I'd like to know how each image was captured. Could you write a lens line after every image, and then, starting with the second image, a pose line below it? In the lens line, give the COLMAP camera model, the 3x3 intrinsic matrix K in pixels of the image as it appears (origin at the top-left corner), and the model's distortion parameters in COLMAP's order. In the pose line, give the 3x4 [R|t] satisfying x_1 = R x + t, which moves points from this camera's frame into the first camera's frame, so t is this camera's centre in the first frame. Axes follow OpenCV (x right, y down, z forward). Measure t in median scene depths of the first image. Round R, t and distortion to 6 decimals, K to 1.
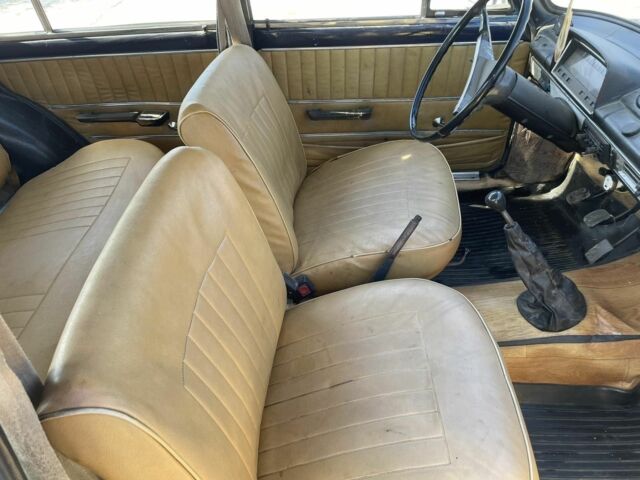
lens RADIAL K [[490.3, 0, 320.0], [0, 490.3, 240.0], [0, 0, 1]] dist [0.090460, -0.092566]
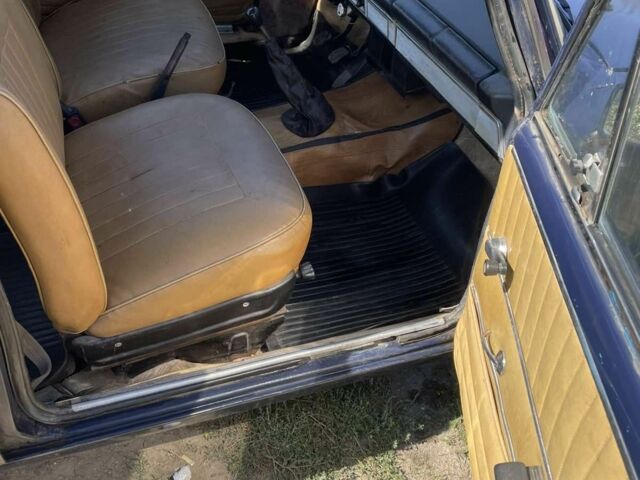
lens RADIAL K [[656.5, 0, 320.0], [0, 656.5, 240.0], [0, 0, 1]] dist [0.061025, -0.004981]
pose [[0.898511, -0.132486, 0.418479, -0.191117], [0.105668, 0.990611, 0.086739, 0.288216], [-0.426042, -0.033716, 0.904075, -0.406987]]
